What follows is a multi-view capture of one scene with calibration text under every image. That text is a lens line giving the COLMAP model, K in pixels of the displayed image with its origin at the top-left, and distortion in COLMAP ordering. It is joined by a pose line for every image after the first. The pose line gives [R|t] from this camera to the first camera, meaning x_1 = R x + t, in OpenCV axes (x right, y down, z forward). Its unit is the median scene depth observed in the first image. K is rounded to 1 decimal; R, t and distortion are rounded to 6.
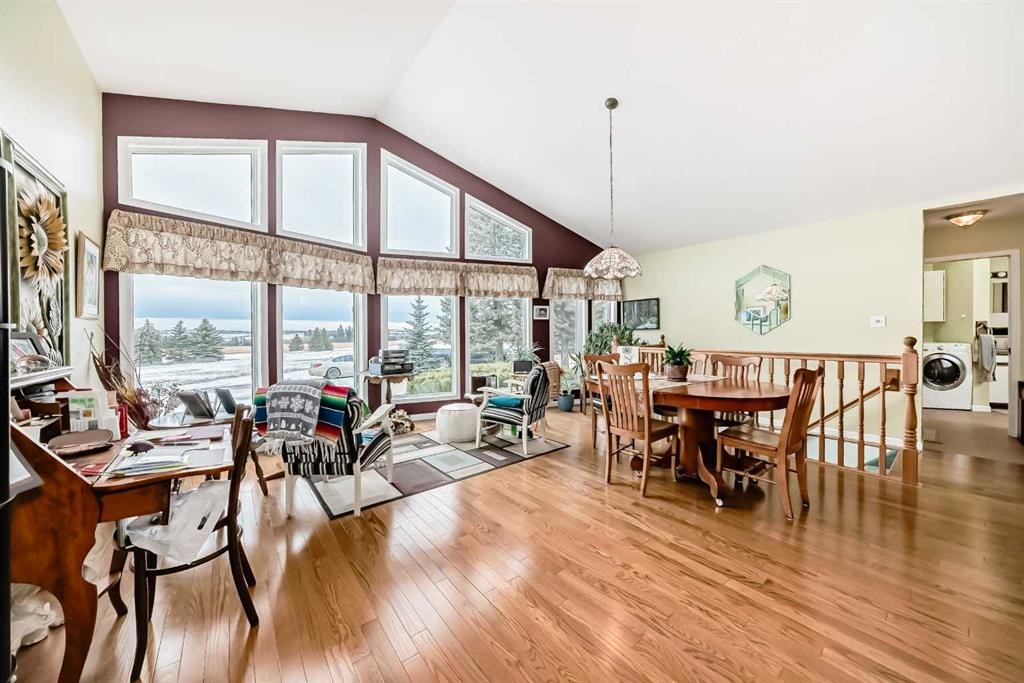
lens RADIAL K [[359.6, 0, 512.0], [0, 359.6, 333.4], [0, 0, 1]] dist [-0.020800, 0.003226]
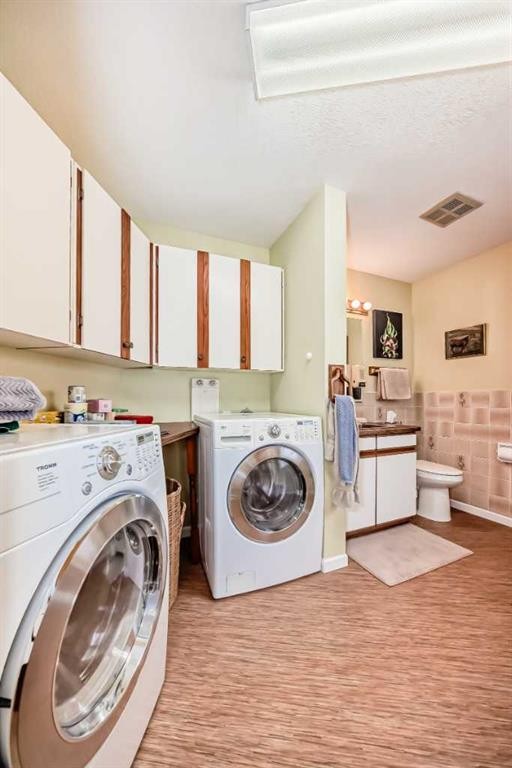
lens RADIAL K [[269.7, 0, 257.5], [0, 269.7, 400.6], [0, 0, 1]] dist [-0.020800, 0.003226]
pose [[0.714896, 0.005999, 0.699205, 1.059027], [-0.003383, 0.999981, -0.005121, 0.011600], [-0.699222, 0.001296, 0.714903, 0.847998]]
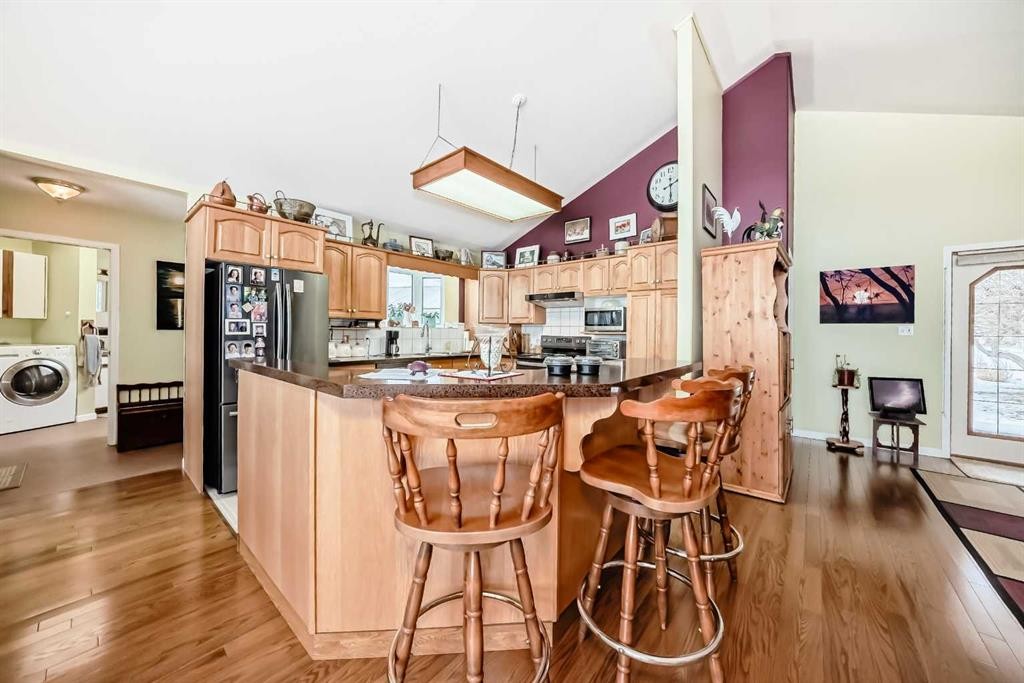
lens RADIAL K [[359.6, 0, 523.6], [0, 359.6, 332.6], [0, 0, 1]] dist [-0.020800, 0.003226]
pose [[-0.221038, 0.006877, 0.975241, 0.216770], [-0.004580, 0.999957, -0.008089, -0.000260], [-0.975254, -0.006255, -0.220997, 0.106250]]
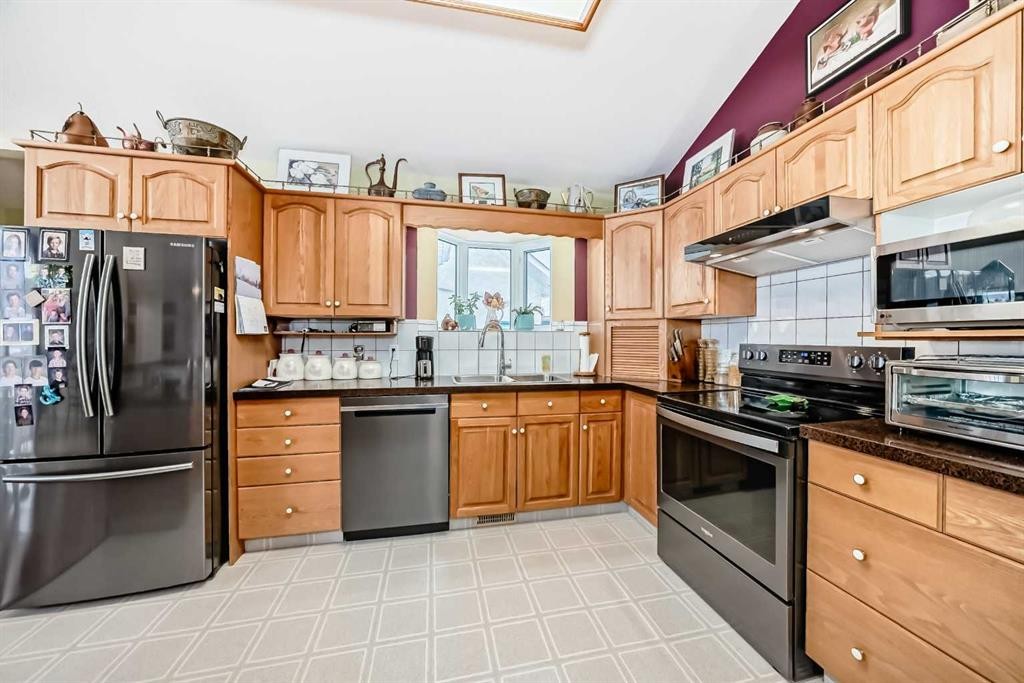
lens RADIAL K [[359.6, 0, 518.1], [0, 359.6, 339.9], [0, 0, 1]] dist [-0.020800, 0.003226]
pose [[0.429890, 0.005886, 0.902862, 0.683861], [0.000166, 0.999978, -0.006598, -0.002102], [-0.902881, 0.002986, 0.429880, -0.099800]]
